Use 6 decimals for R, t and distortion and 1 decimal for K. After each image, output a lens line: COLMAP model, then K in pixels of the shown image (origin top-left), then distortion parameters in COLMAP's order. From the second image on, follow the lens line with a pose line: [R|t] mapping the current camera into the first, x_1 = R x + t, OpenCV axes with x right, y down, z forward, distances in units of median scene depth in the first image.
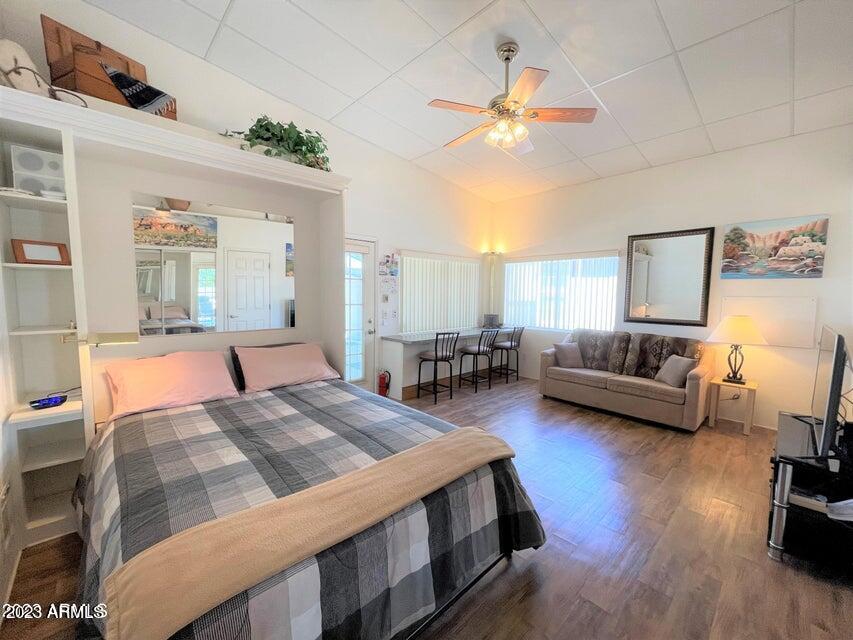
lens RADIAL K [[344.6, 0, 425.1], [0, 344.6, 320.0], [0, 0, 1]] dist [-0.000280, -0.000319]
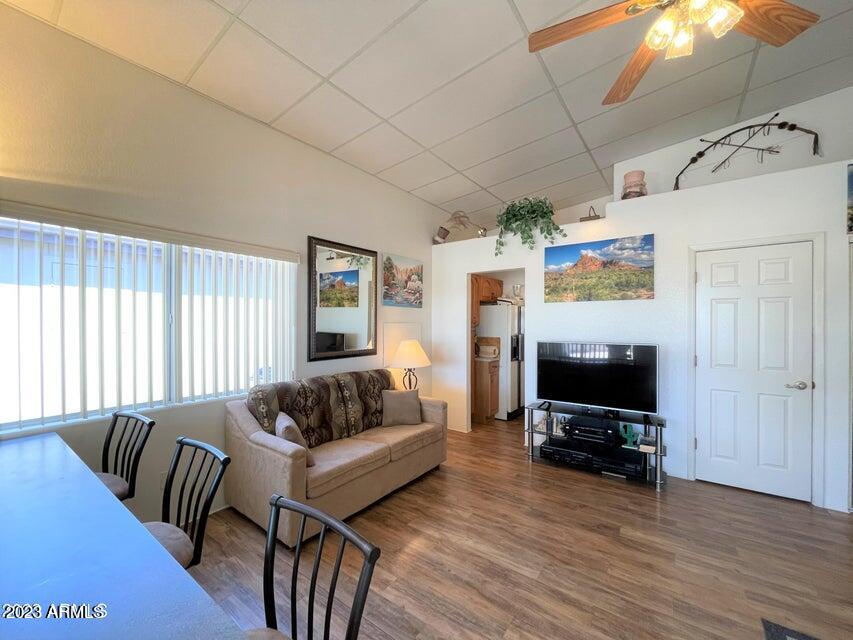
lens RADIAL K [[344.6, 0, 427.4], [0, 344.6, 323.3], [0, 0, 1]] dist [-0.000280, -0.000319]
pose [[-0.176065, -0.013567, 0.984285, -0.174660], [0.070980, 0.997127, 0.026440, -0.098133], [-0.981816, 0.074520, -0.174596, 1.224654]]
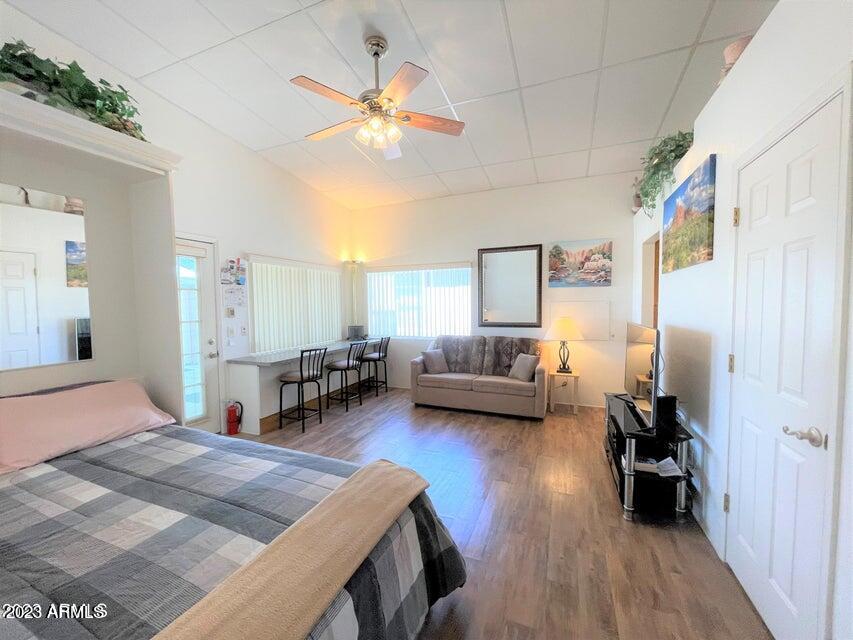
lens RADIAL K [[344.6, 0, 422.2], [0, 344.6, 321.4], [0, 0, 1]] dist [-0.000280, -0.000319]
pose [[0.911930, -0.043988, 0.407982, -0.050564], [0.054578, 0.998406, -0.014348, -0.007708], [-0.406701, 0.035351, 0.912877, 0.095218]]
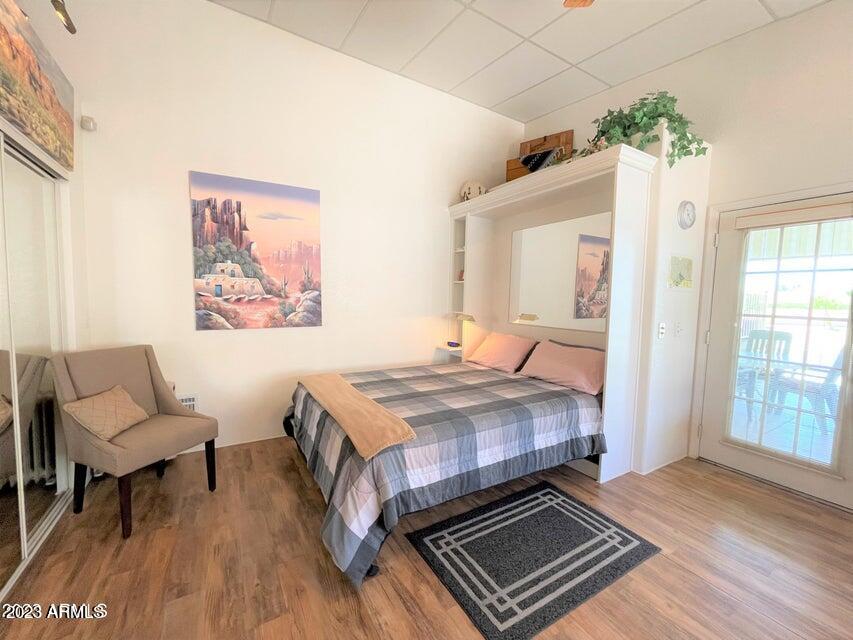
lens RADIAL K [[344.6, 0, 423.6], [0, 344.6, 323.6], [0, 0, 1]] dist [-0.000280, -0.000319]
pose [[-0.215159, 0.052777, -0.975152, 0.563864], [-0.096265, 0.992529, 0.074957, -0.020736], [0.971823, 0.110000, -0.208471, 0.672657]]
